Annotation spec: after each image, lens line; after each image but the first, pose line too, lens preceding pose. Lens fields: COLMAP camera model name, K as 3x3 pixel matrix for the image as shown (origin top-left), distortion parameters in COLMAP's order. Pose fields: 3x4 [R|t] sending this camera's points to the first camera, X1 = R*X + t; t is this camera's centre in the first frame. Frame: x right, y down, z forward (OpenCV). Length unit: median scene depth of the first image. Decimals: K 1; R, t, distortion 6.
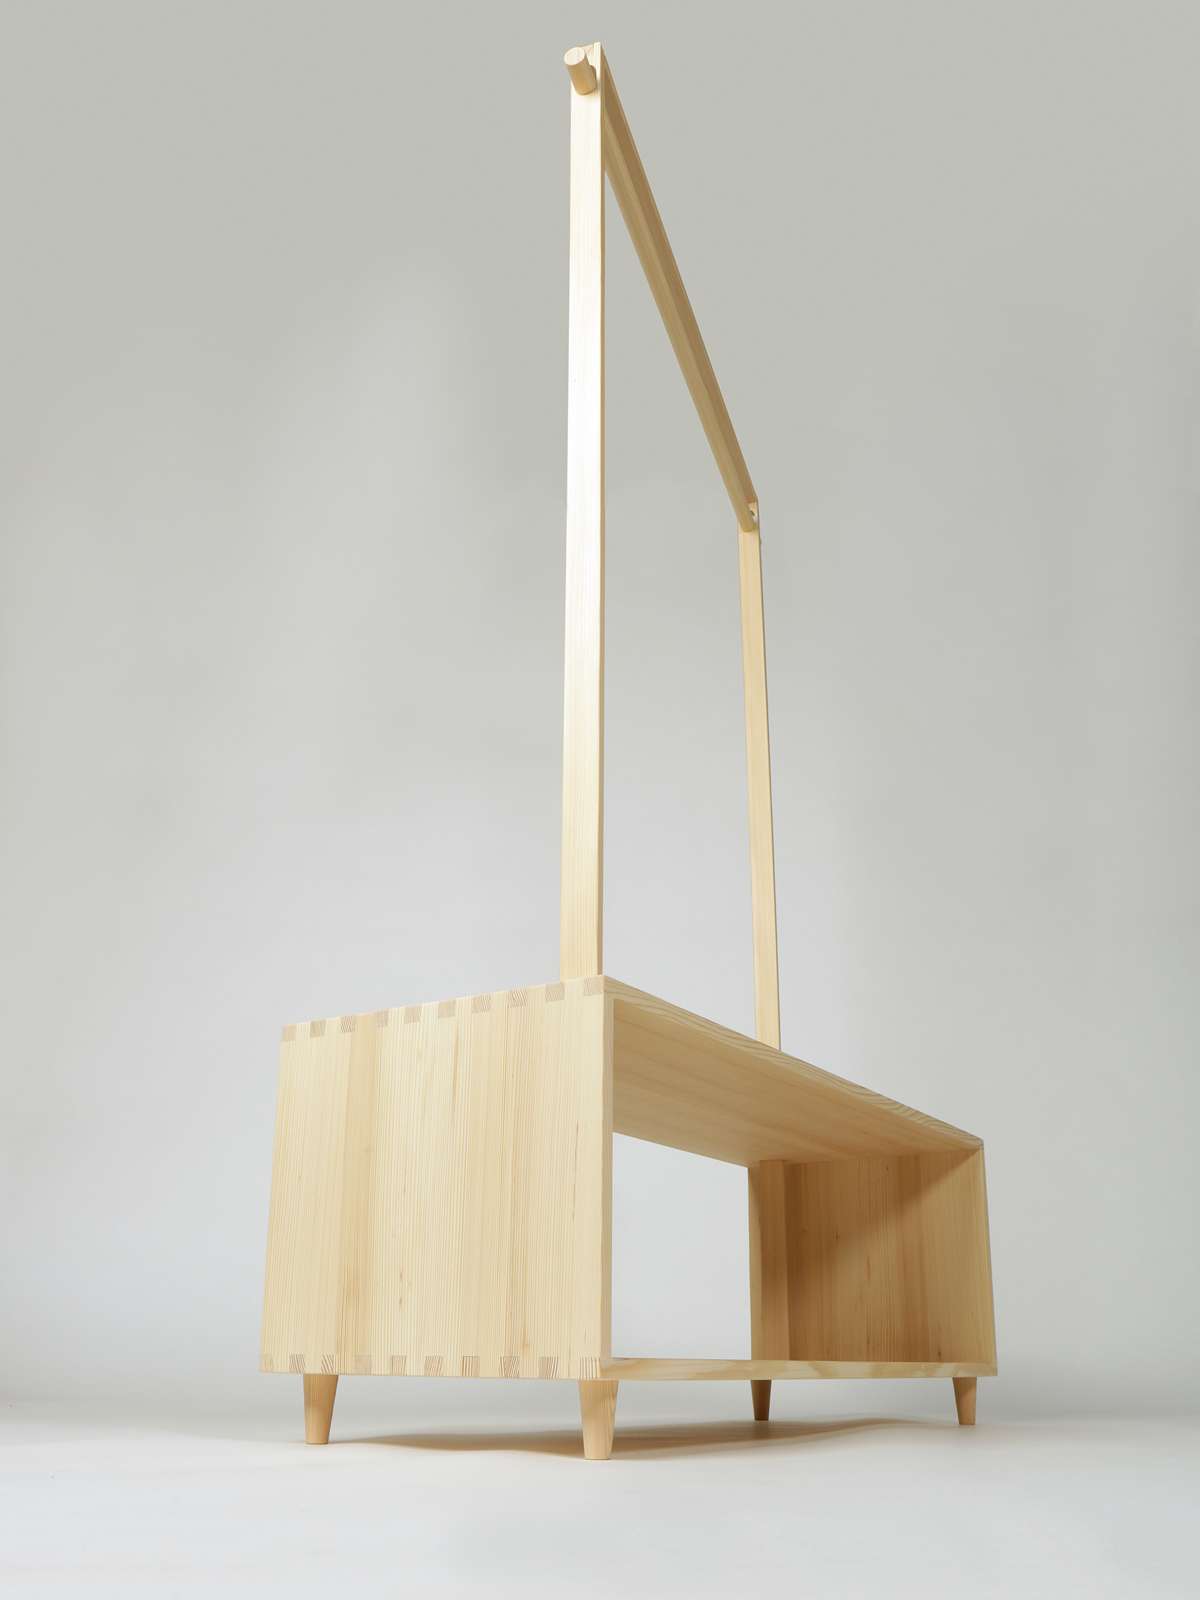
lens RADIAL K [[1341.4, 0, 540.9], [0, 1341.4, 866.0], [0, 0, 1]] dist [-0.077441, 0.008427]
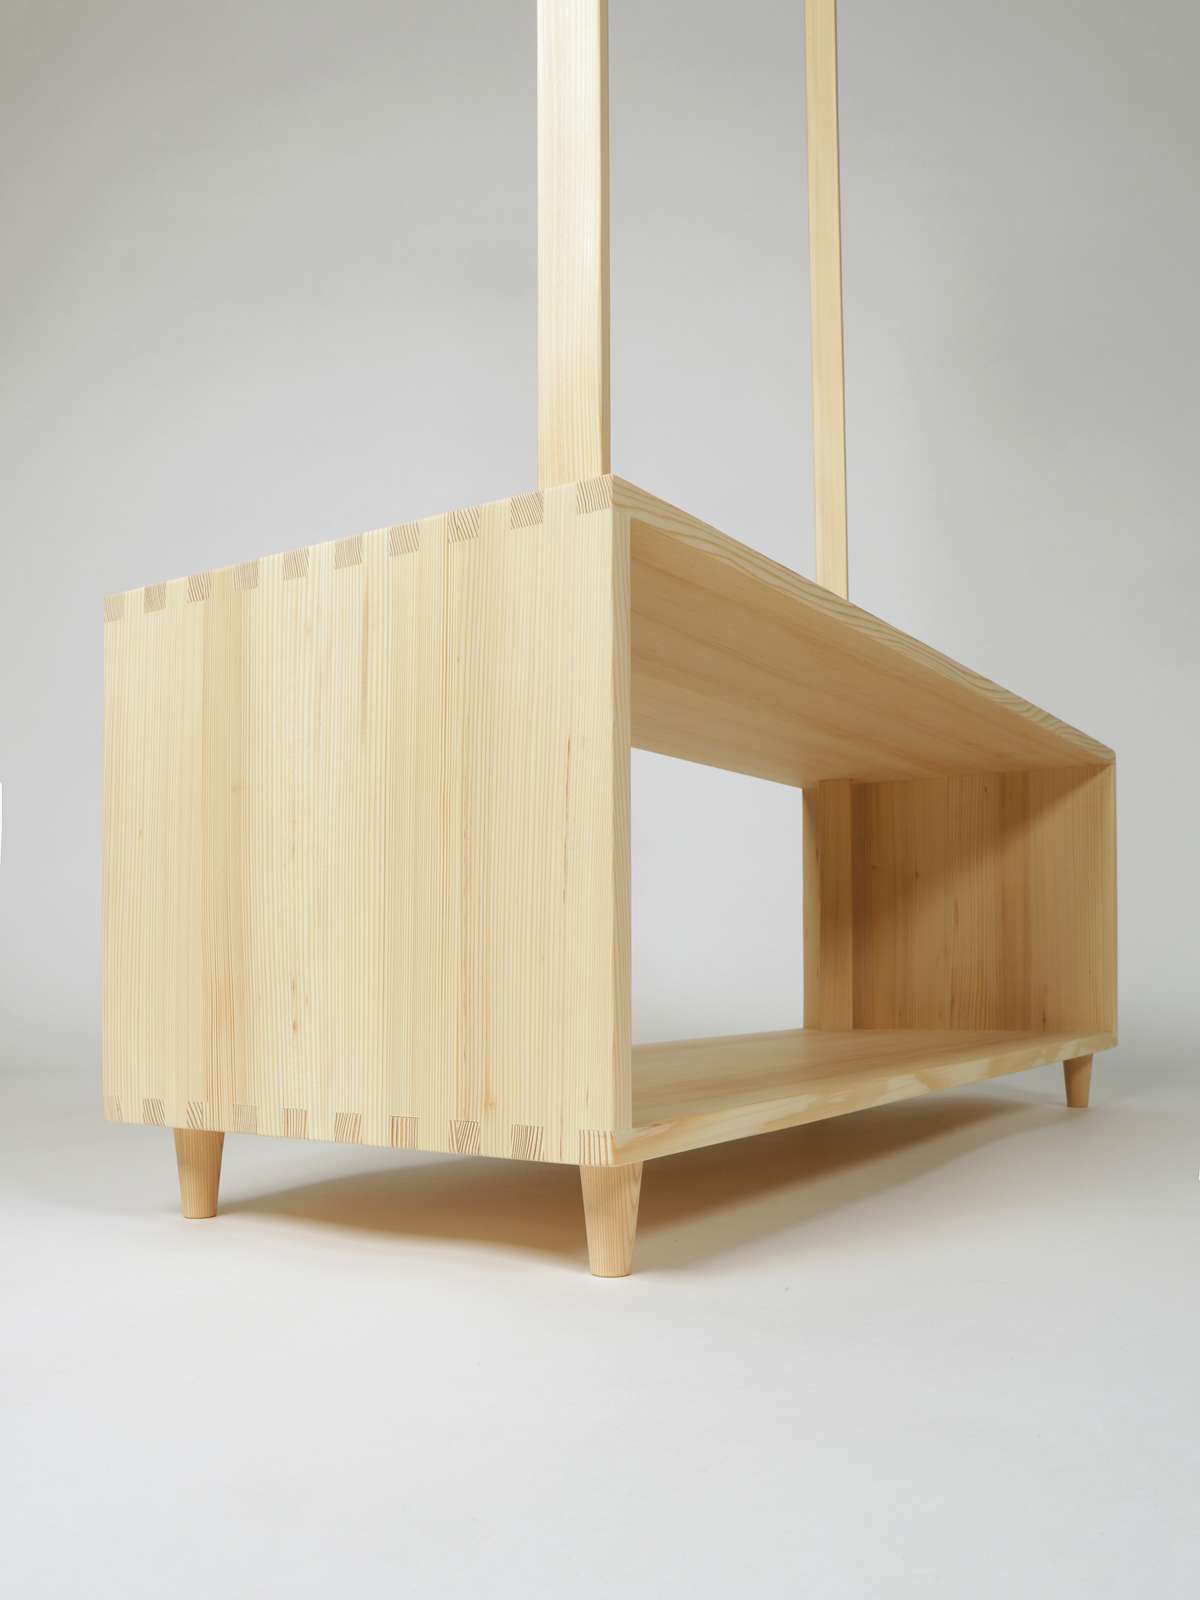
lens RADIAL K [[1451.1, 0, 551.3], [0, 1451.1, 869.9], [0, 0, 1]] dist [-0.115664, 0.000000]
pose [[0.999767, -0.021208, -0.004067, 0.015013], [0.021503, 0.960411, 0.277756, 0.053233], [-0.001985, -0.277779, 0.960643, 0.278121]]
